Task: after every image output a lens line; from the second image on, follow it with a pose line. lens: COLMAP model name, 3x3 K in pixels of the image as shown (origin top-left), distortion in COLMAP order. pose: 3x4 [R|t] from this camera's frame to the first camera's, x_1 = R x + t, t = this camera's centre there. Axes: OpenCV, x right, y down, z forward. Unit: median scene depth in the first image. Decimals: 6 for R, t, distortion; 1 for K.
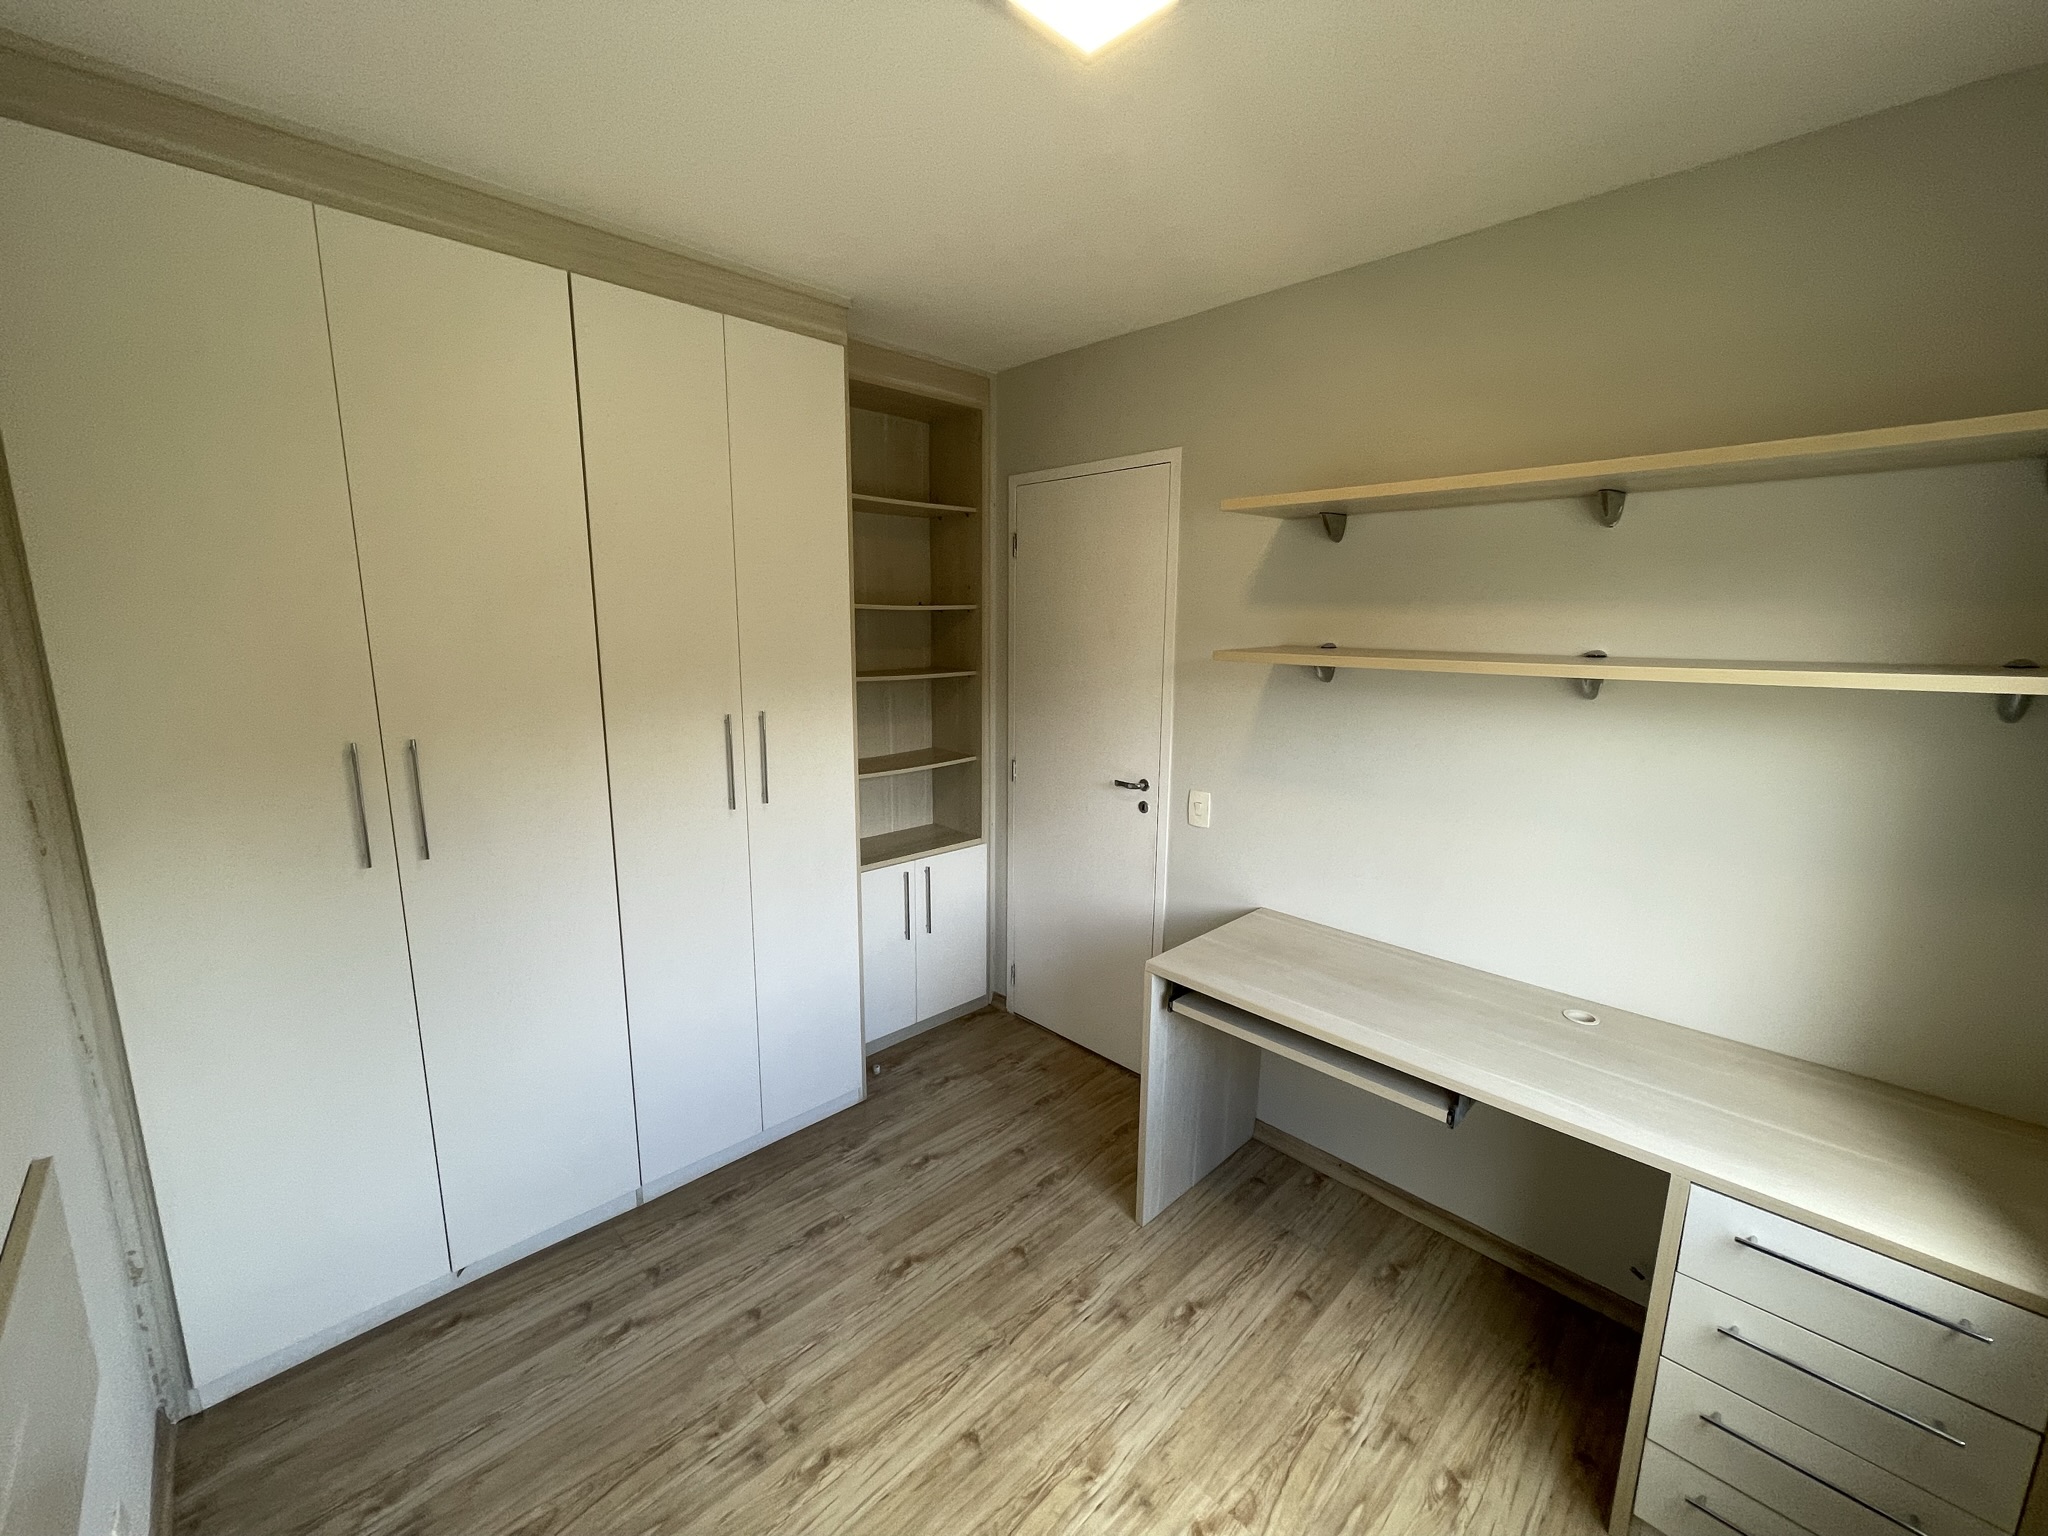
lens RADIAL K [[826.2, 0, 1018.4], [0, 826.2, 764.3], [0, 0, 1]] dist [-0.000040, 0.000382]
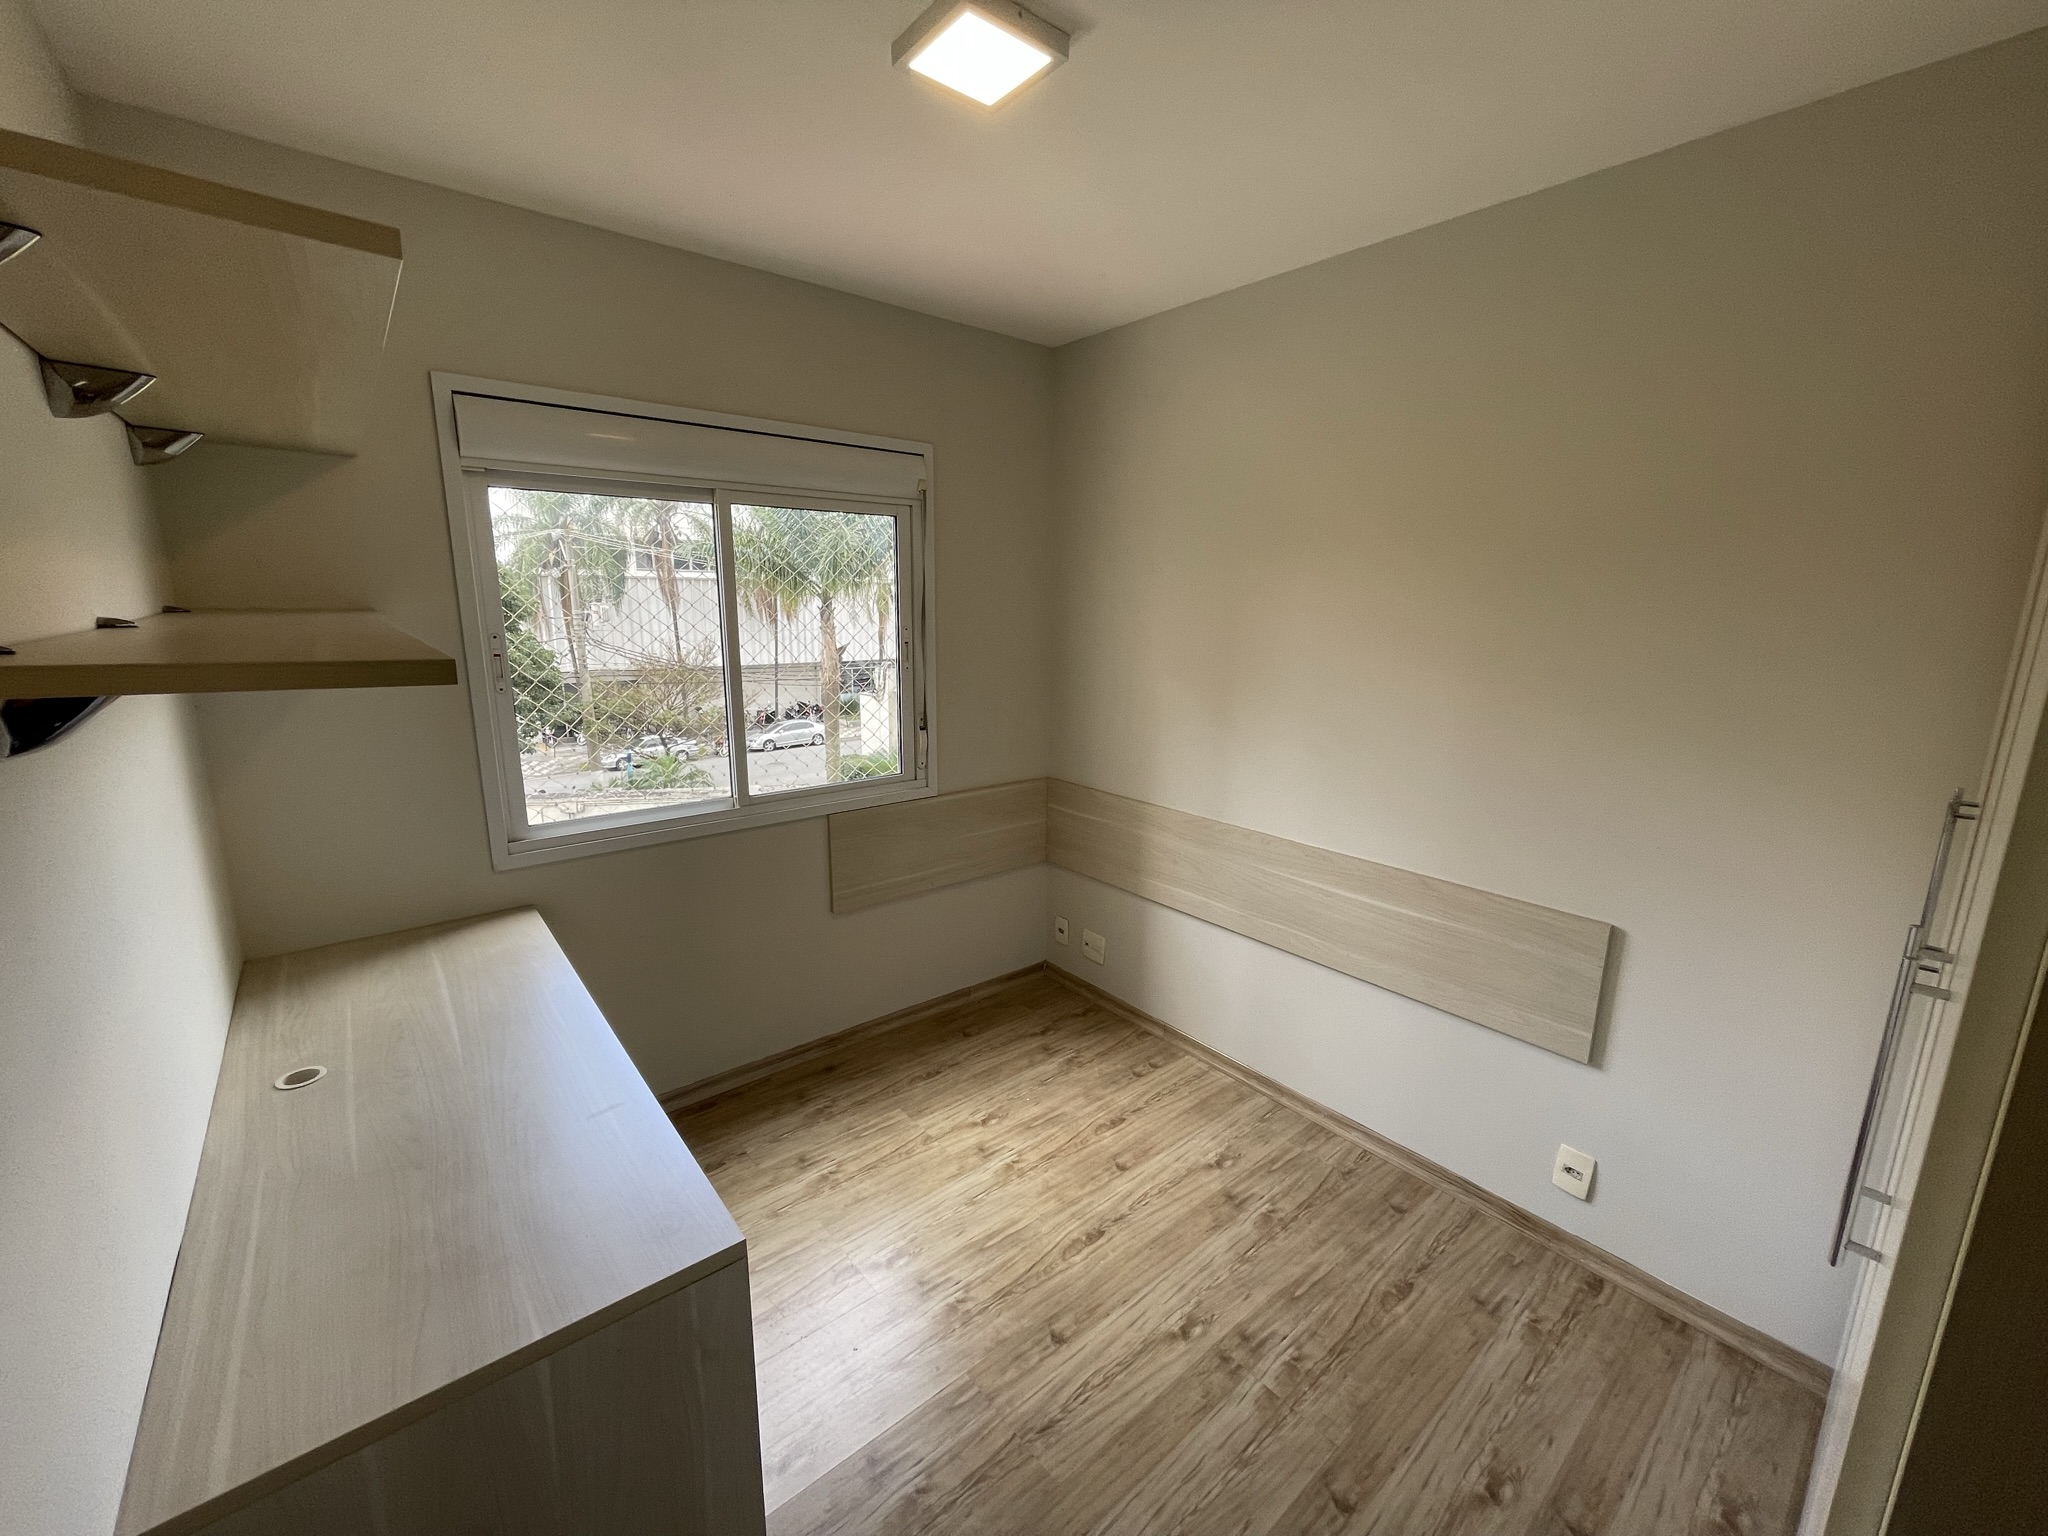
lens RADIAL K [[826.2, 0, 1022.6], [0, 826.2, 758.7], [0, 0, 1]] dist [-0.000040, 0.000382]
pose [[-0.996904, -0.040628, 0.067320, -0.047464], [-0.011454, 0.922066, 0.386862, -0.286114], [-0.077791, 0.384893, -0.919677, 1.530055]]
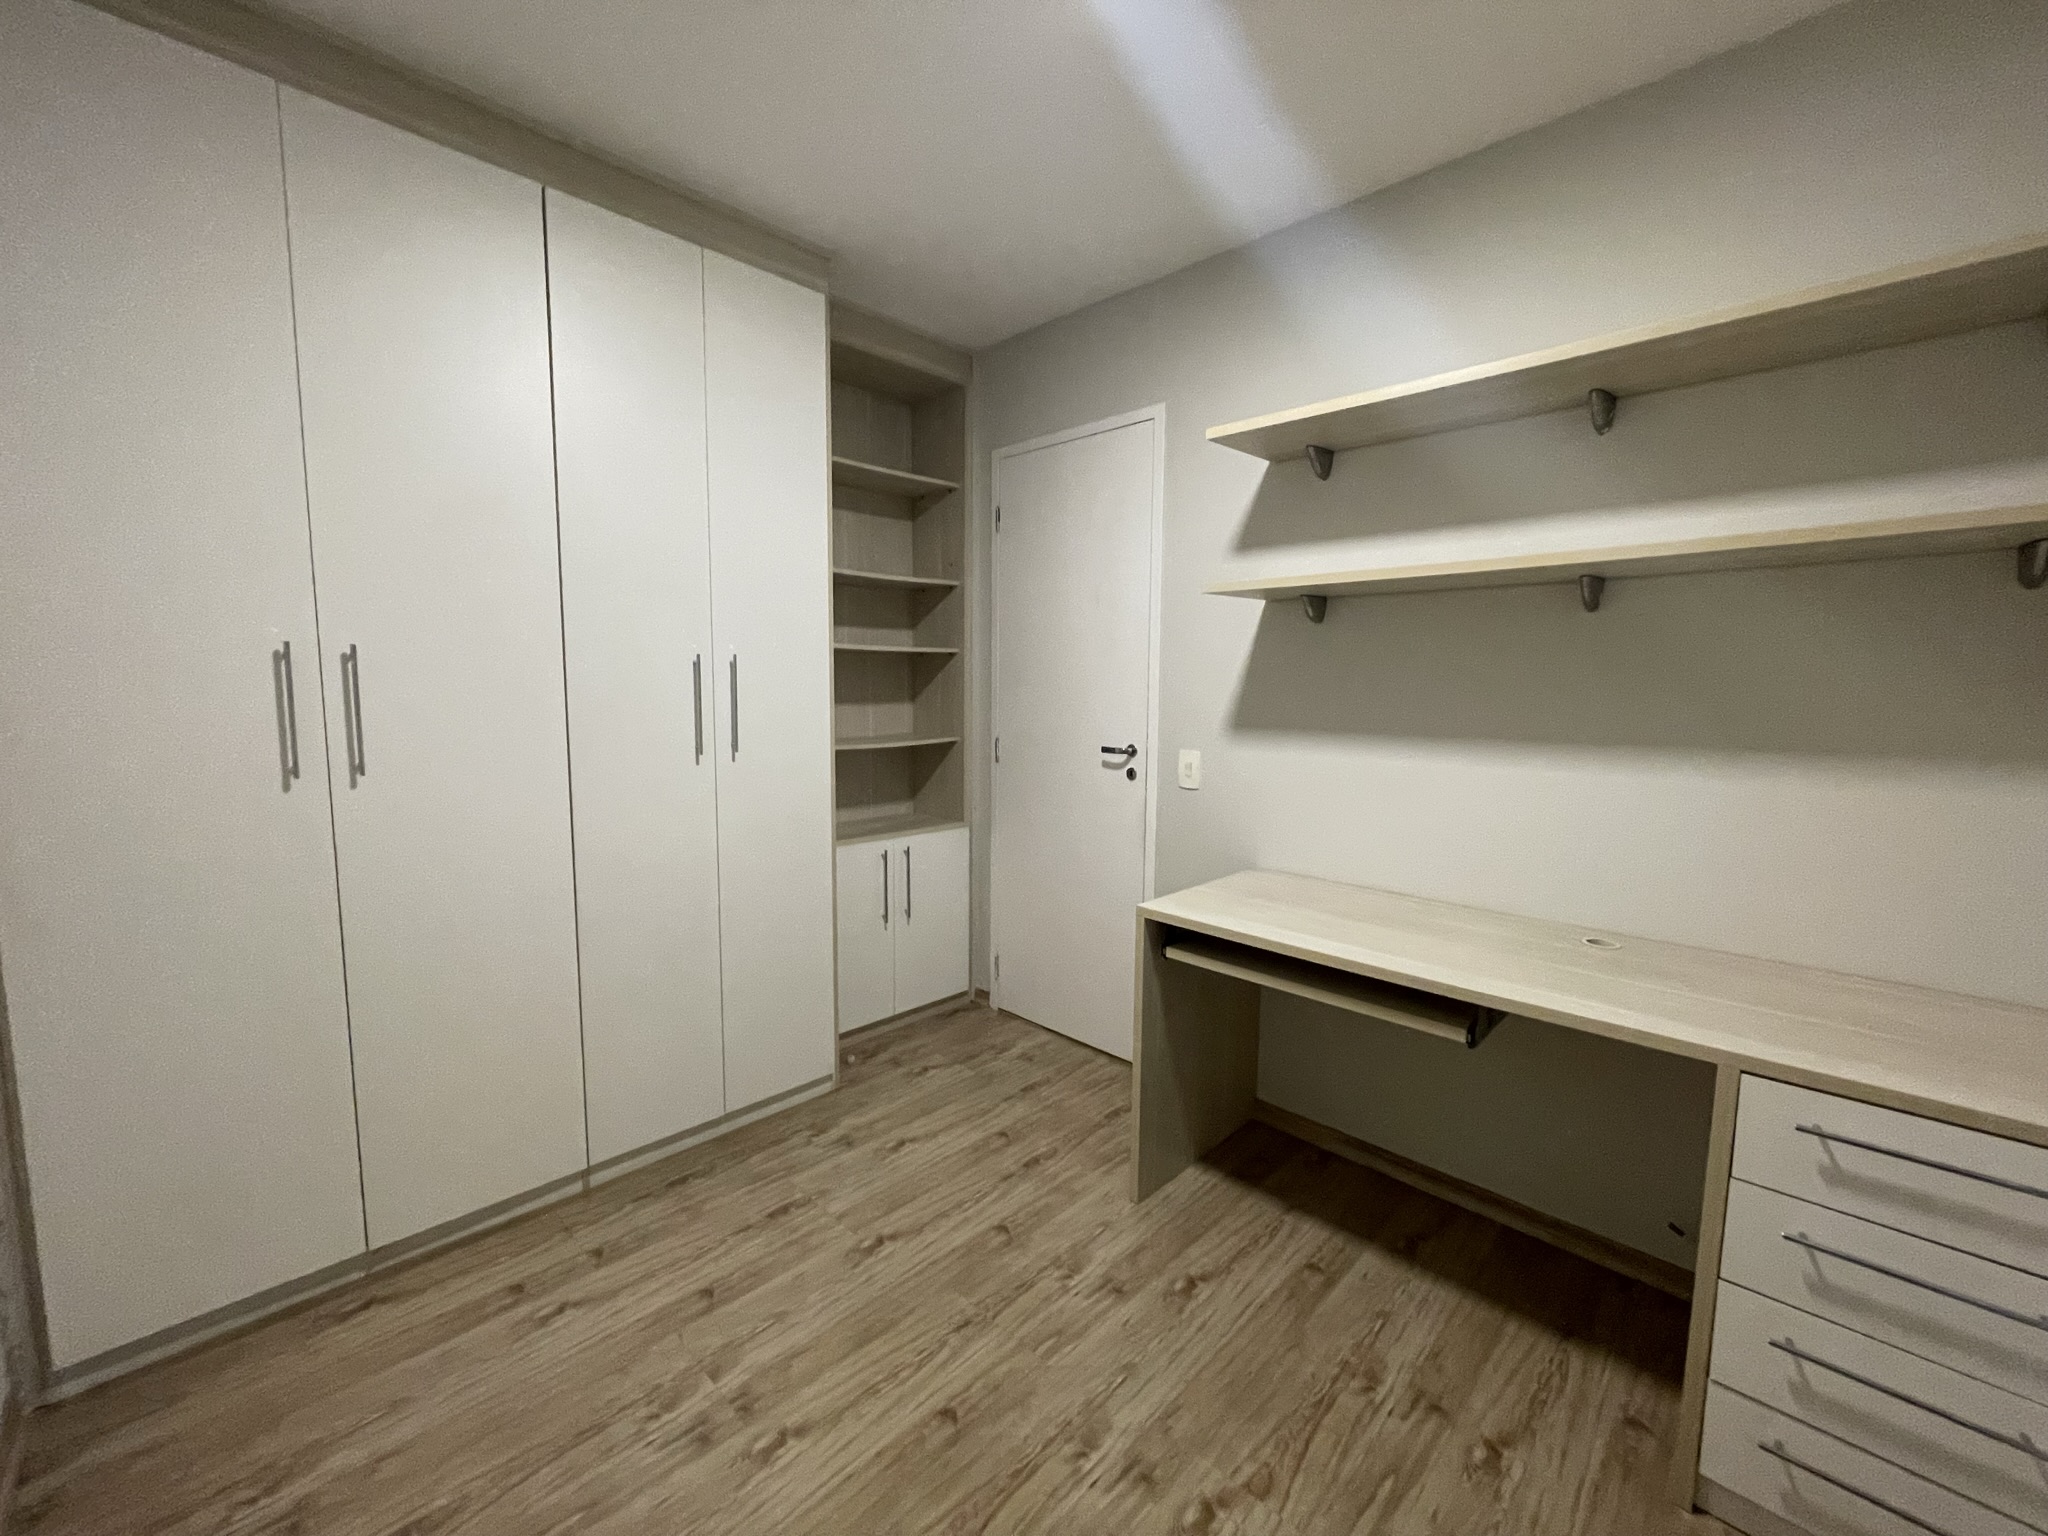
lens RADIAL K [[826.2, 0, 1018.2], [0, 826.2, 765.8], [0, 0, 1]] dist [-0.000040, 0.000382]
pose [[0.999814, -0.001144, 0.019256, 0.001092], [0.002597, 0.997134, -0.075605, 0.170598], [-0.019114, 0.075641, 0.996952, 0.059974]]
